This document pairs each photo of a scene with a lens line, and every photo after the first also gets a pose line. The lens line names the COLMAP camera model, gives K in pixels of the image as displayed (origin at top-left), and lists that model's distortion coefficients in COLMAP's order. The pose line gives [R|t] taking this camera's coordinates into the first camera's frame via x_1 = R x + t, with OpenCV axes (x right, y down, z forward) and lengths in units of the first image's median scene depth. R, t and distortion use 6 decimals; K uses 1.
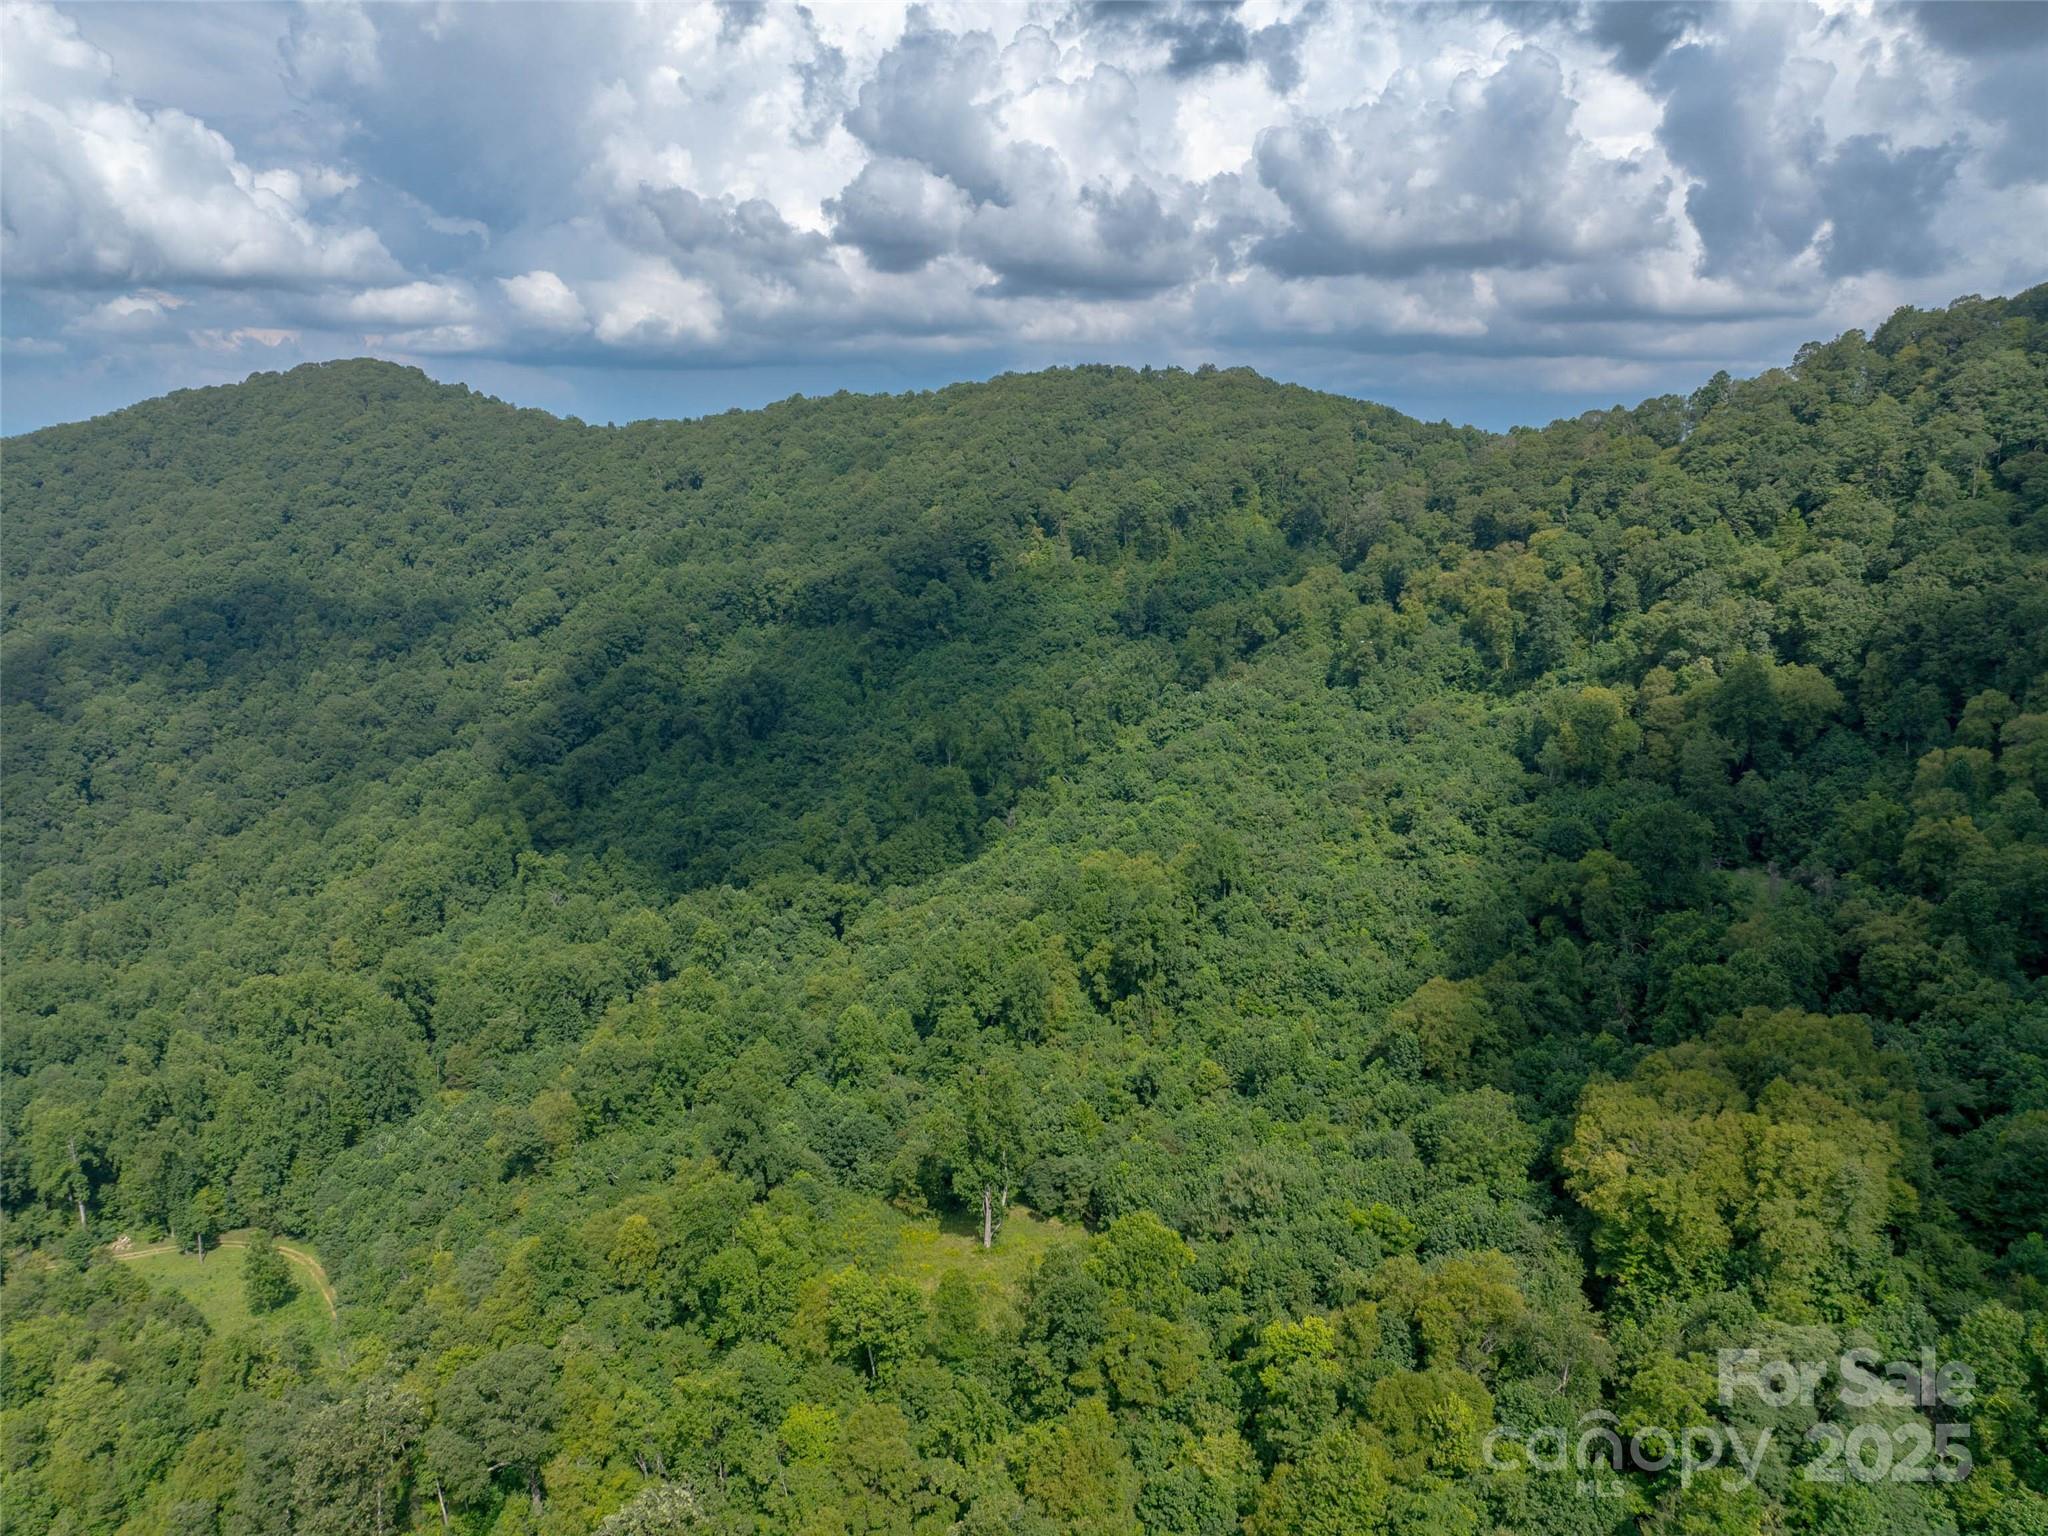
lens RADIAL K [[1435.8, 0, 1013.0], [0, 1435.8, 760.0], [0, 0, 1]] dist [-0.047406, 0.015423]
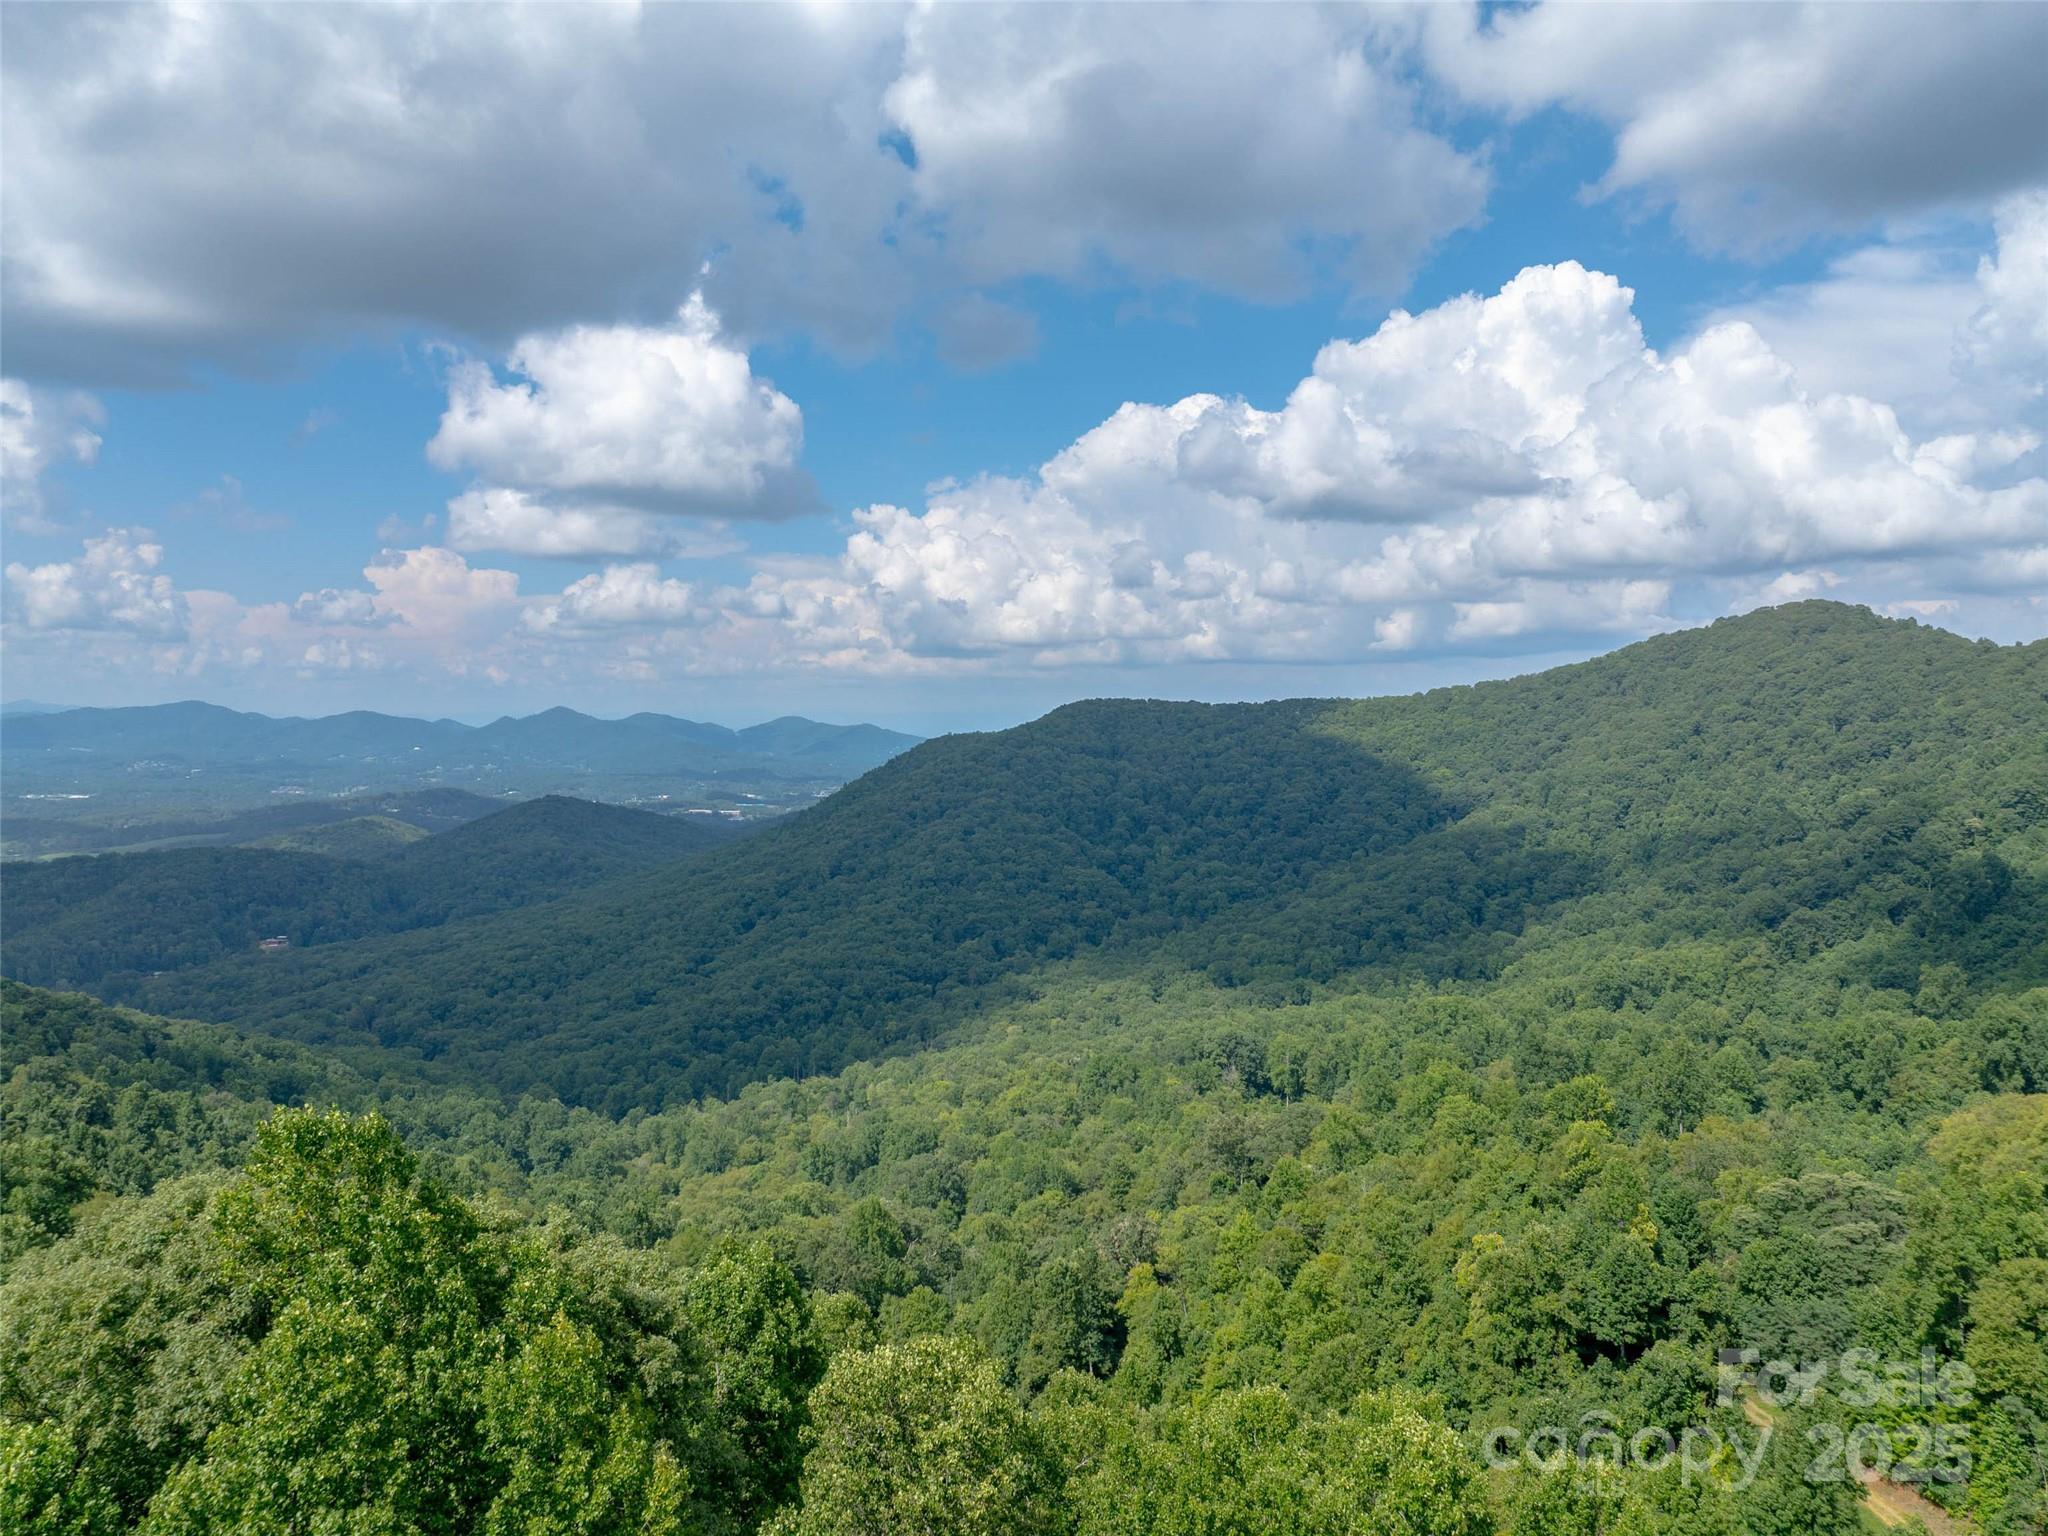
lens RADIAL K [[1435.8, 0, 1035.4], [0, 1435.8, 760.1], [0, 0, 1]] dist [-0.047406, 0.015423]
pose [[0.509969, 0.014889, -0.860064, 0.208965], [-0.174273, 0.980904, -0.086353, 0.046913], [0.842354, 0.193923, 0.502826, -0.051250]]
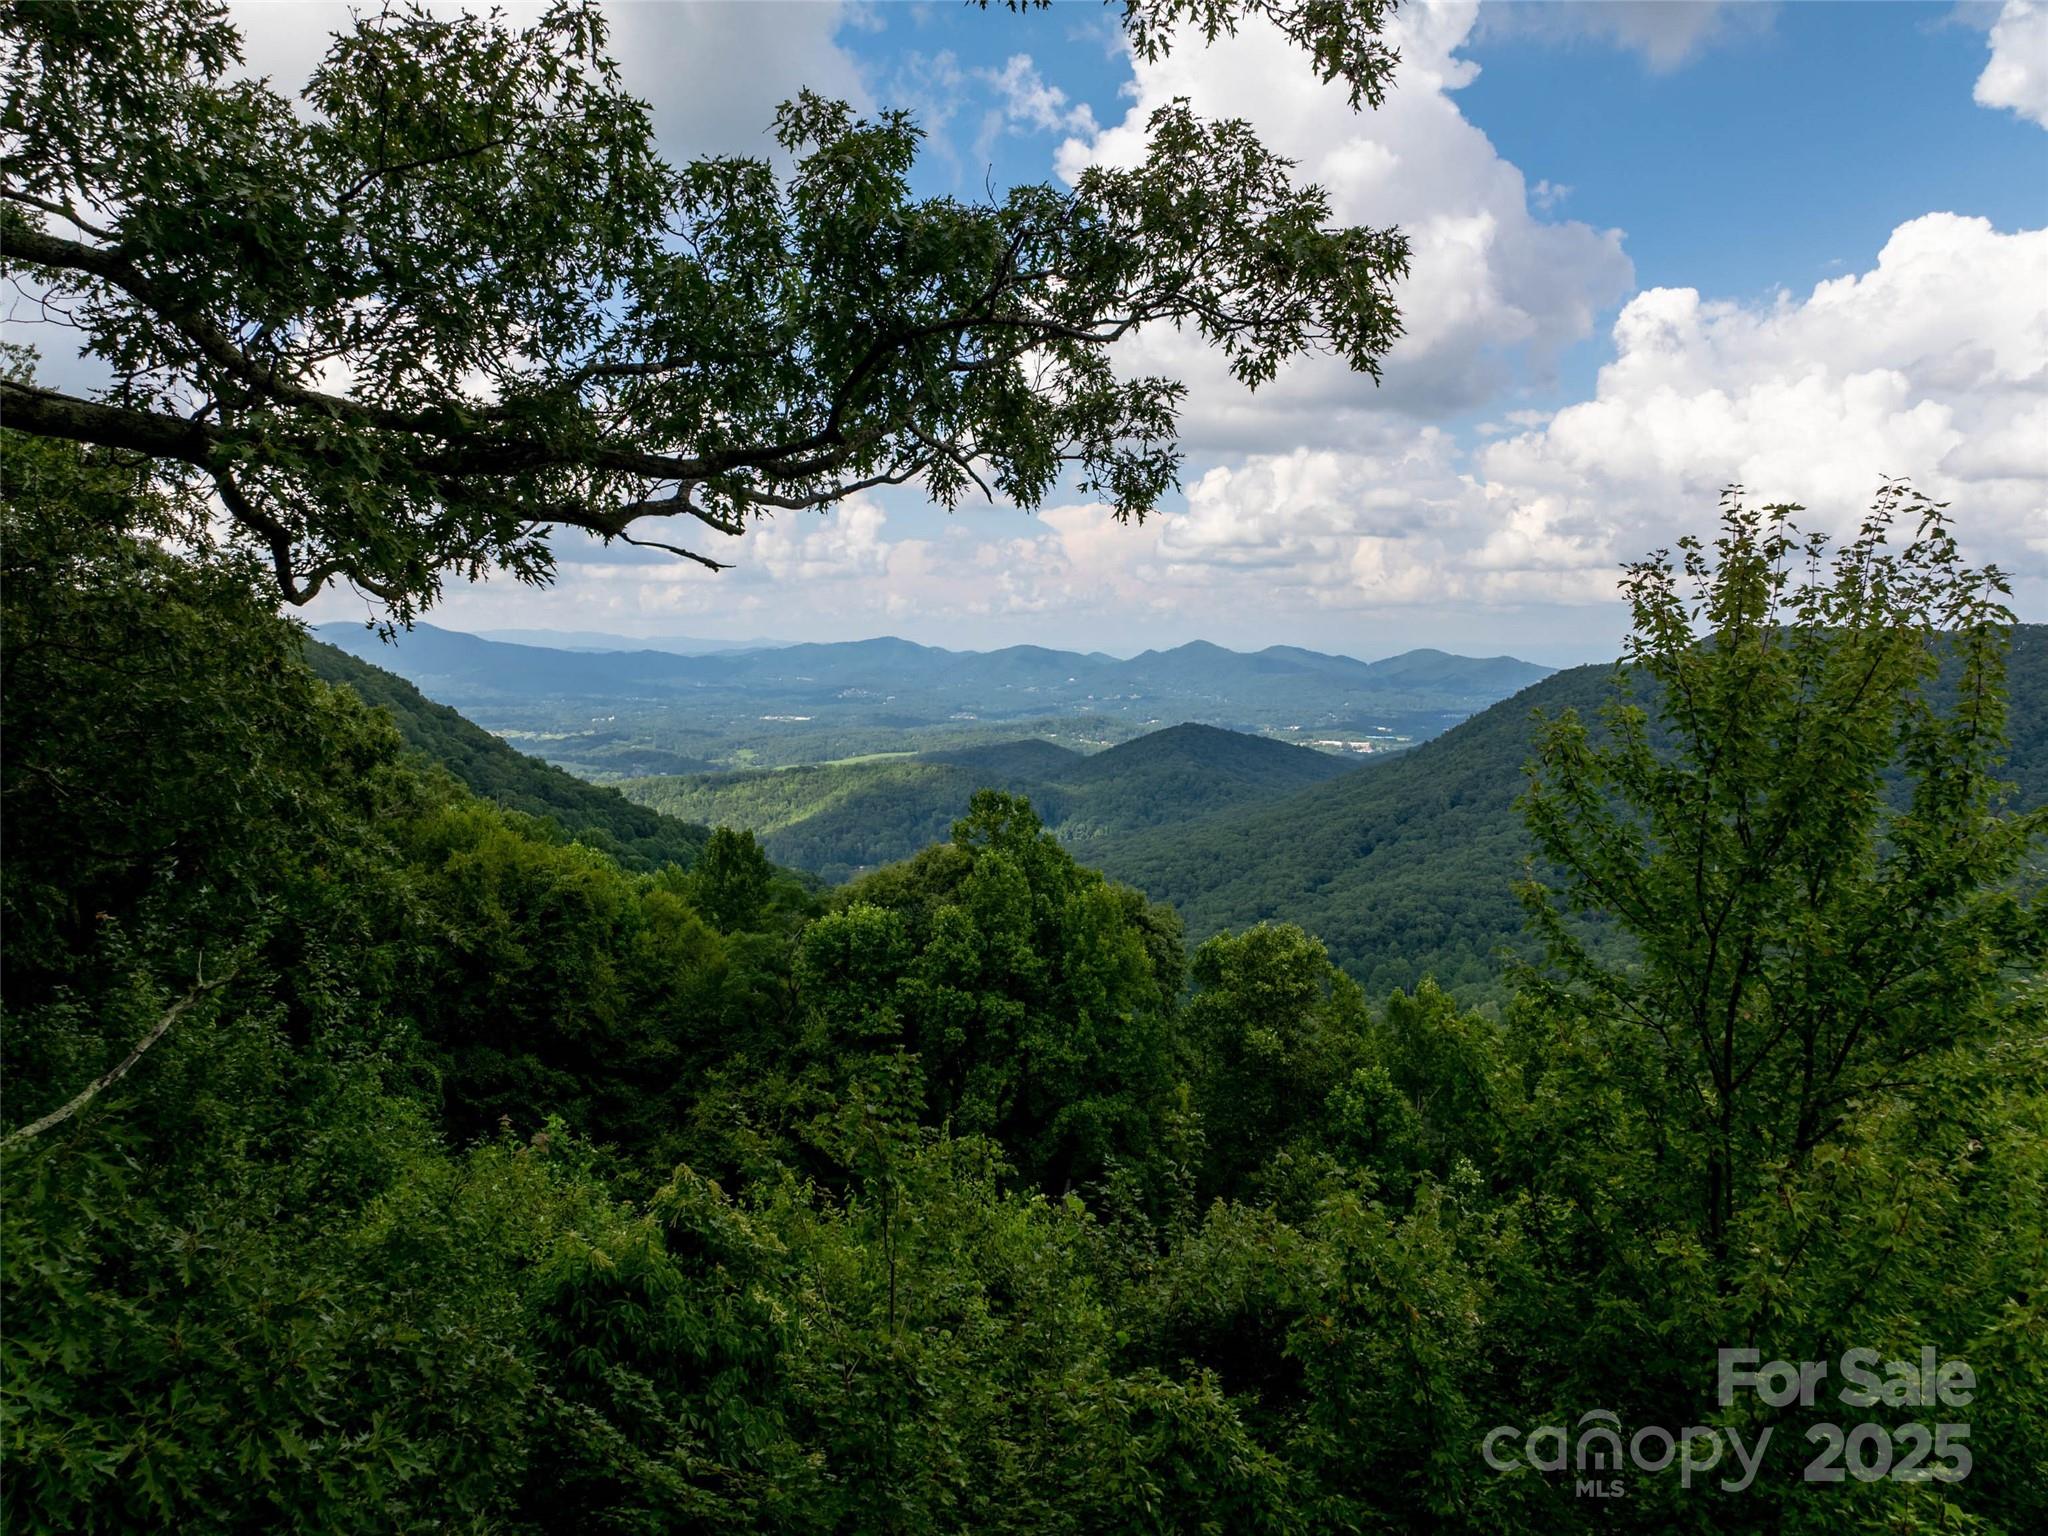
lens RADIAL K [[1435.8, 0, 1041.5], [0, 1435.8, 754.0], [0, 0, 1]] dist [-0.047406, 0.015423]
pose [[0.104460, 0.059775, -0.992731, 0.246931], [-0.202352, 0.978590, 0.037631, 0.050578], [0.973726, 0.196951, 0.114319, -0.053721]]
